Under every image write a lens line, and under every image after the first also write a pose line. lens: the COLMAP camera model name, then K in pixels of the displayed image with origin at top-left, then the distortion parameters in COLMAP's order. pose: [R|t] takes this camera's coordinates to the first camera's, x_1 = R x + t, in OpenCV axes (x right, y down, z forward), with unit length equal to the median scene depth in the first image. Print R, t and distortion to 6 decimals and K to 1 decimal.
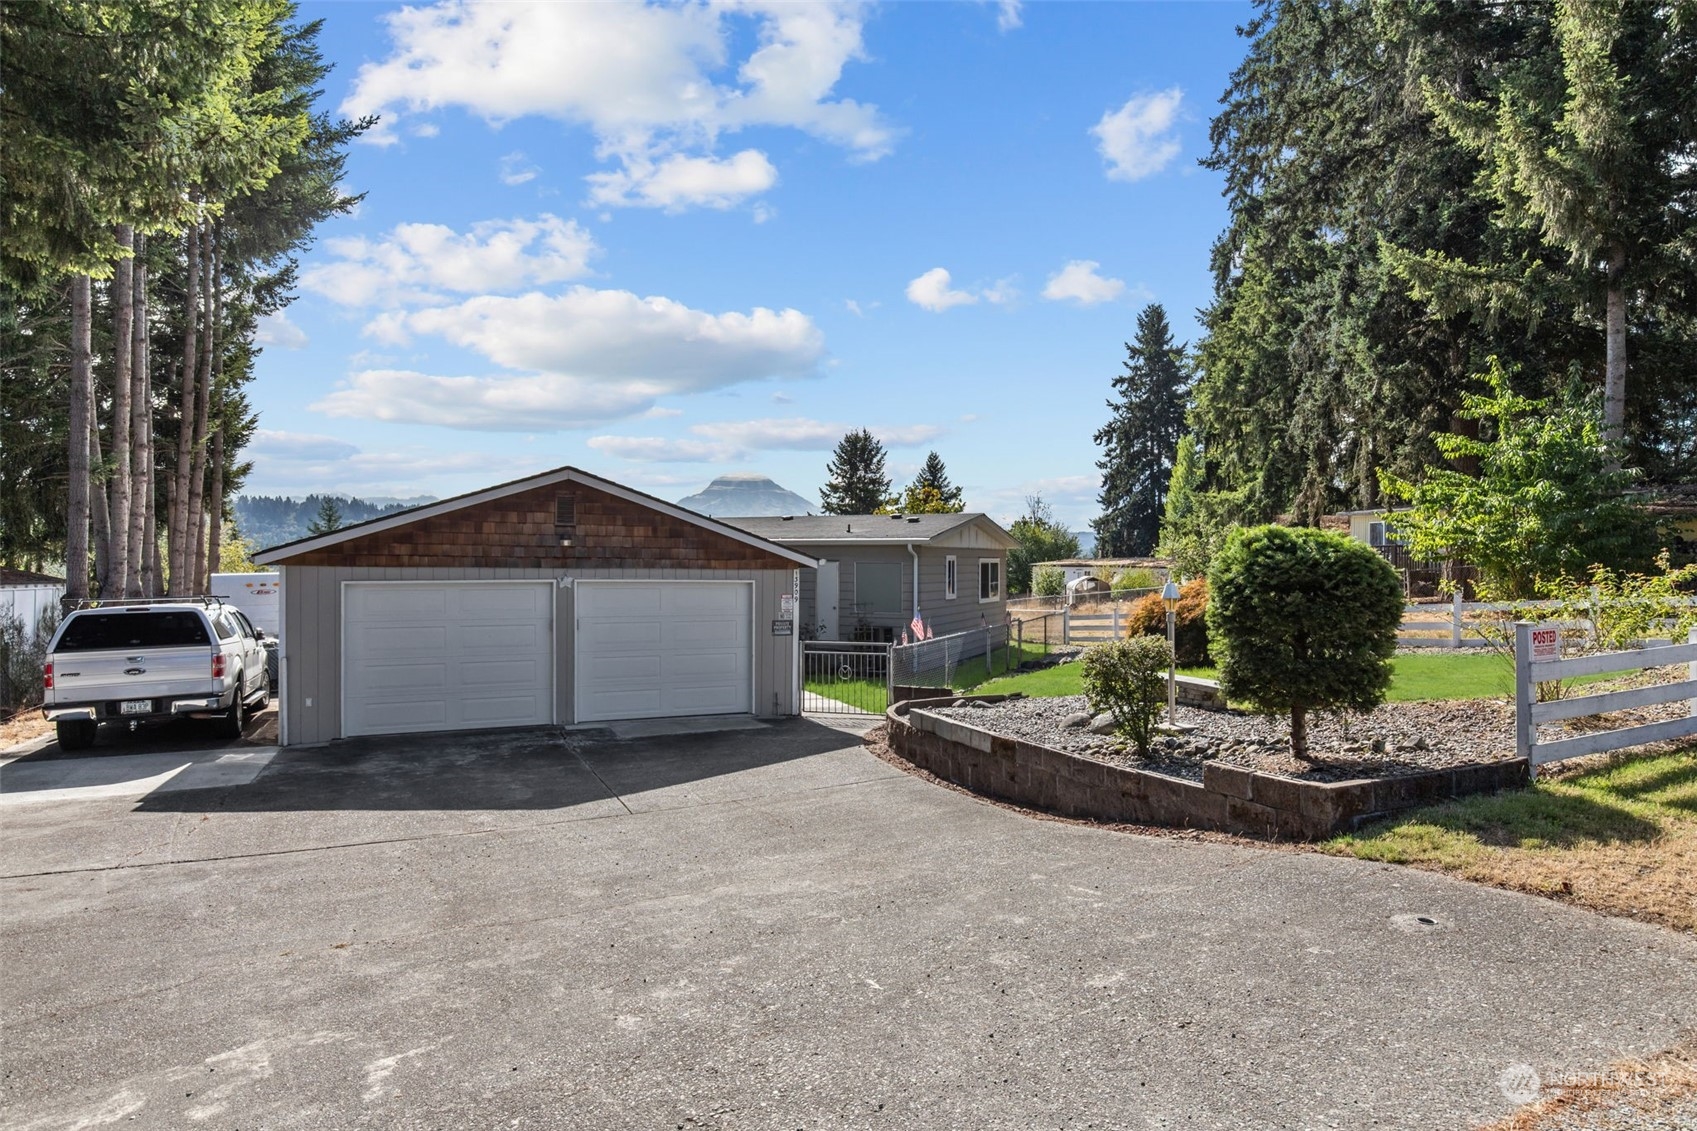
lens RADIAL K [[1205.3, 0, 859.1], [0, 1205.3, 559.8], [0, 0, 1]] dist [-0.008947, -0.004144]
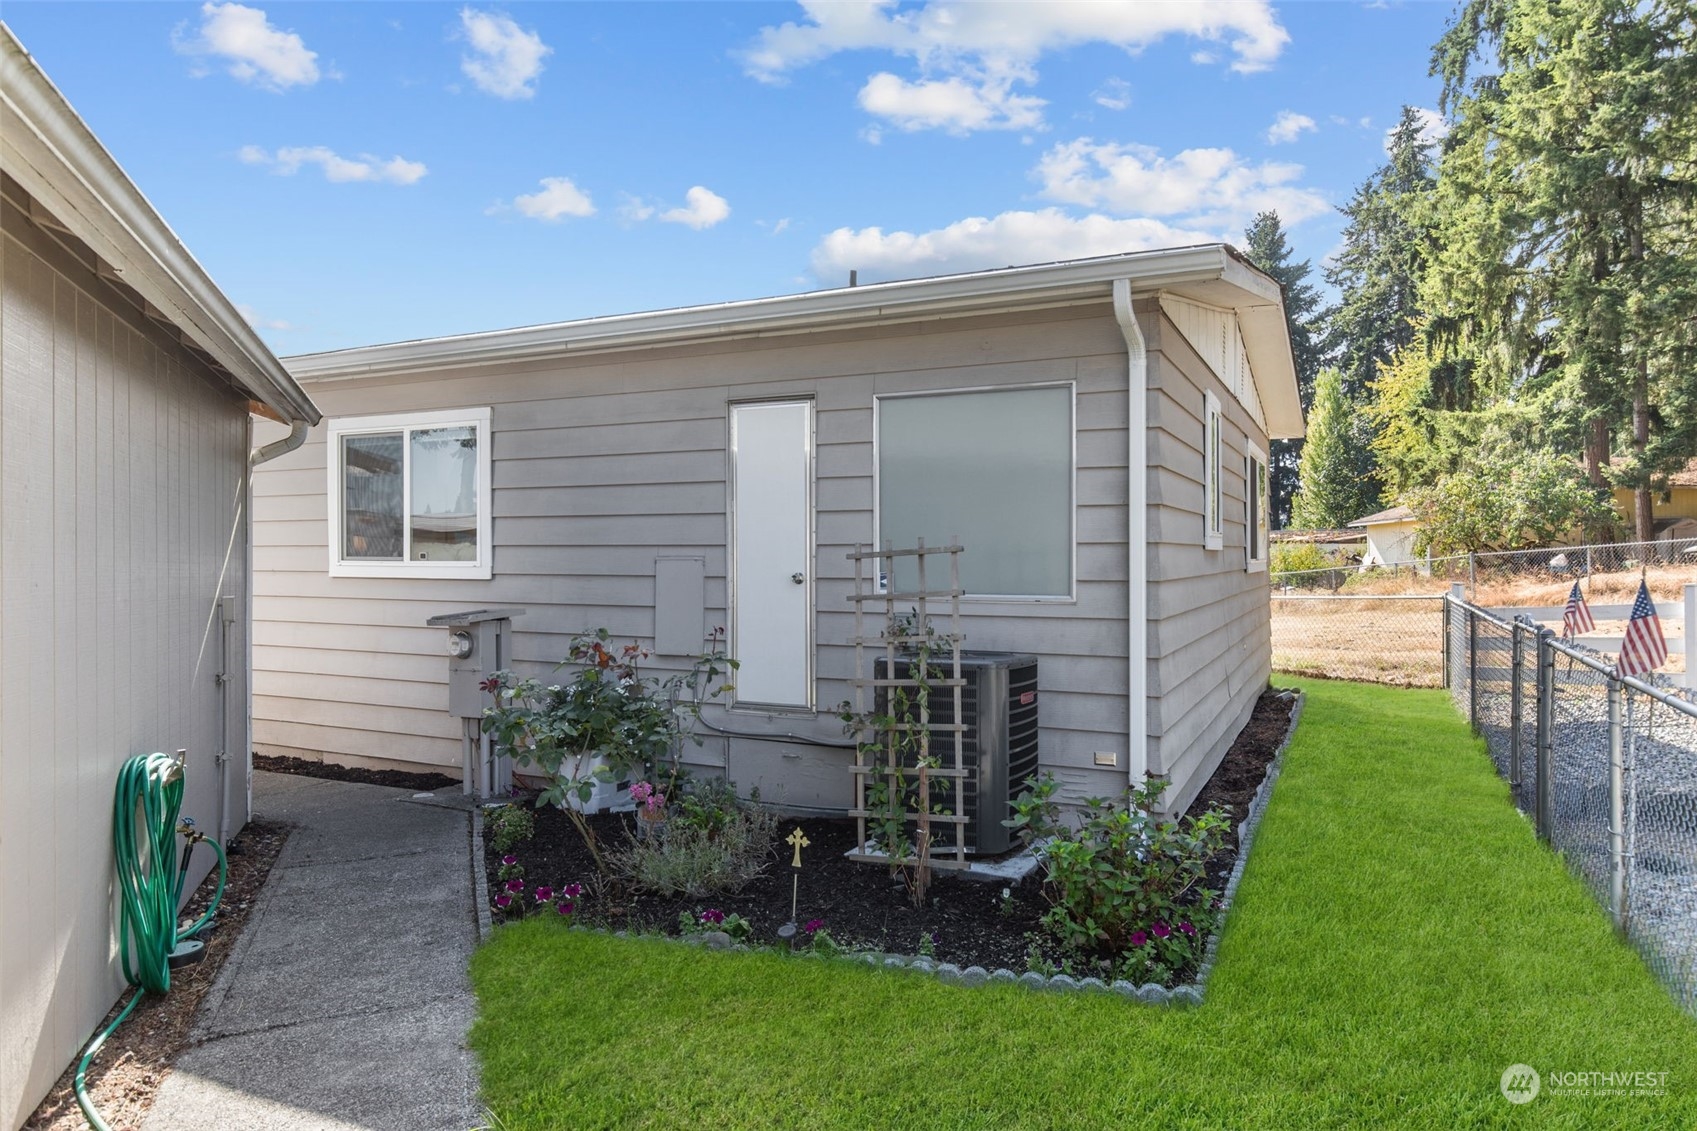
lens RADIAL K [[878.1, 0, 848.5], [0, 878.1, 565.5], [0, 0, 1]] dist [-0.002657, -0.000461]
pose [[0.999128, -0.004132, -0.041543, -0.001180], [0.003783, 0.999957, -0.008477, 0.026510], [0.041576, 0.008312, 0.999101, 0.554264]]
